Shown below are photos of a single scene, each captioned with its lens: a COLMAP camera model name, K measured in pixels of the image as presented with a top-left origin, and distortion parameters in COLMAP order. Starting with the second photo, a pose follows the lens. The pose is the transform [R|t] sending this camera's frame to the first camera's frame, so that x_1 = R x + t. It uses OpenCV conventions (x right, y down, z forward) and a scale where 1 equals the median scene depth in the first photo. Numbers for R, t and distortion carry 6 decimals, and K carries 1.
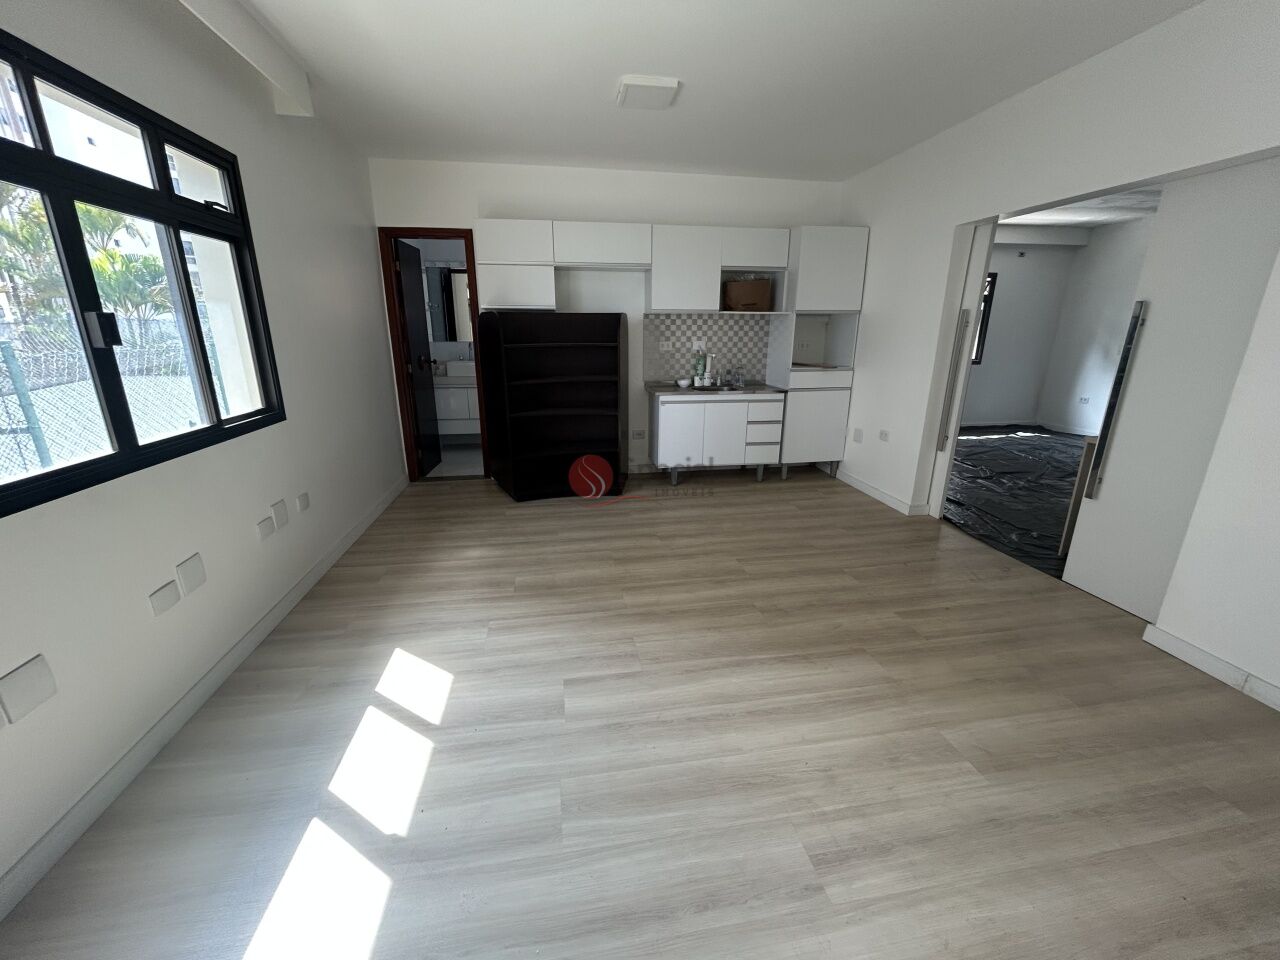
lens RADIAL K [[517.5, 0, 640.2], [0, 517.5, 478.6], [0, 0, 1]] dist [0.002757, -0.000198]
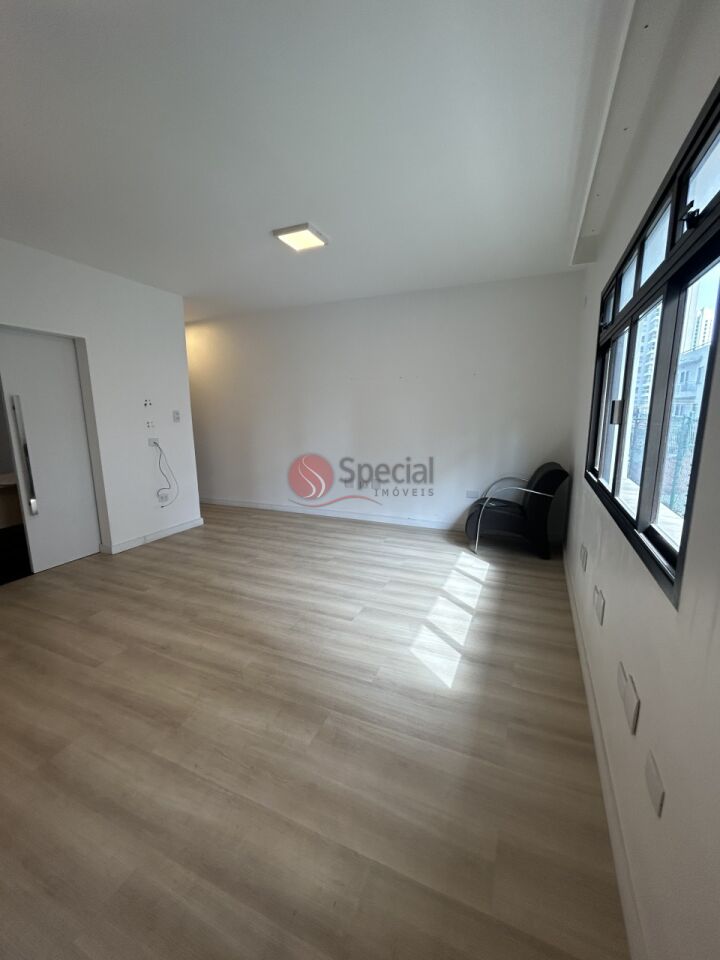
lens RADIAL K [[388.2, 0, 359.7], [0, 388.2, 481.5], [0, 0, 1]] dist [0.002757, -0.000198]
pose [[-0.833663, -0.097712, 0.543561, -0.698289], [0.157420, 0.901351, 0.403466, -0.439216], [-0.529363, 0.421922, -0.736041, 1.502926]]
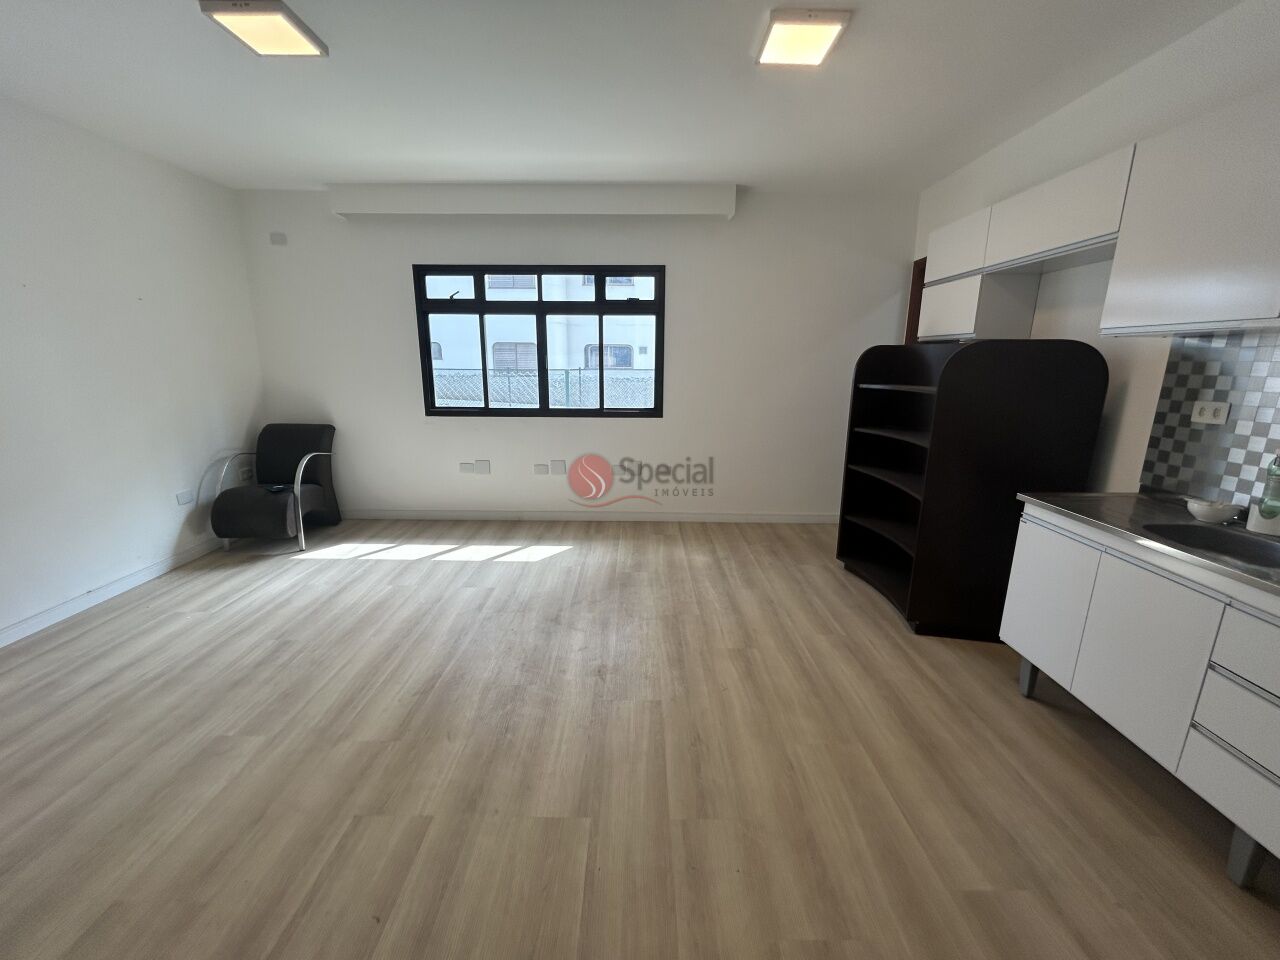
lens RADIAL K [[517.5, 0, 643.1], [0, 517.5, 484.6], [0, 0, 1]] dist [0.002757, -0.000198]
pose [[-0.159818, 0.230539, -0.959849, 1.045408], [-0.283249, 0.920750, 0.268309, -0.378080], [0.945636, 0.314757, -0.081852, 1.274600]]
